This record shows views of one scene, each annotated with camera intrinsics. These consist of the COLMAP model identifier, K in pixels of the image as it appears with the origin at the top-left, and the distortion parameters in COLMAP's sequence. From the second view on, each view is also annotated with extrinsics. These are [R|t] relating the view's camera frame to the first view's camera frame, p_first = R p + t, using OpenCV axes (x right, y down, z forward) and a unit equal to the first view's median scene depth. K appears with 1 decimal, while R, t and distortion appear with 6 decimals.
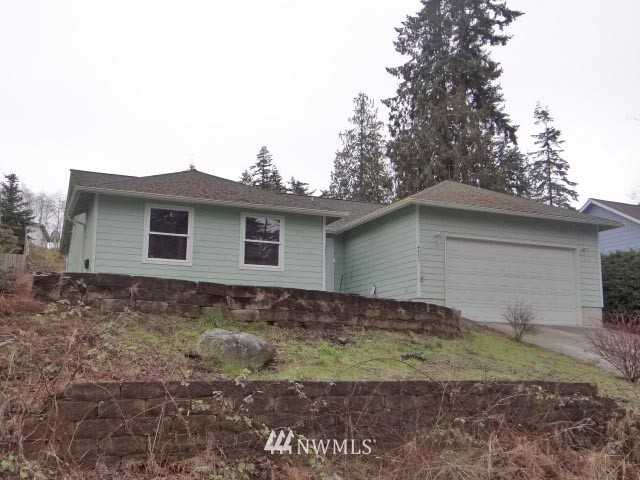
lens RADIAL K [[665.8, 0, 320.0], [0, 665.8, 240.0], [0, 0, 1]] dist [-0.000237, -0.003815]
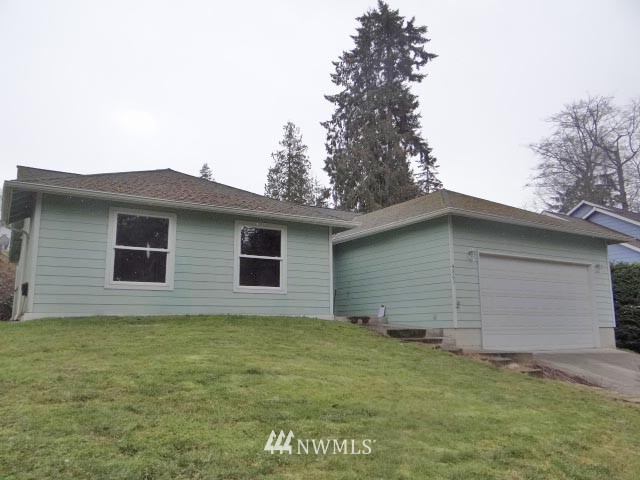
lens RADIAL K [[504.4, 0, 320.0], [0, 504.4, 240.0], [0, 0, 1]] dist [0.000246, 0.000544]
pose [[0.989917, 0.011156, 0.141209, -0.031560], [-0.011861, 0.999921, 0.004158, -0.006740], [-0.141152, -0.005791, 0.989971, 0.117982]]
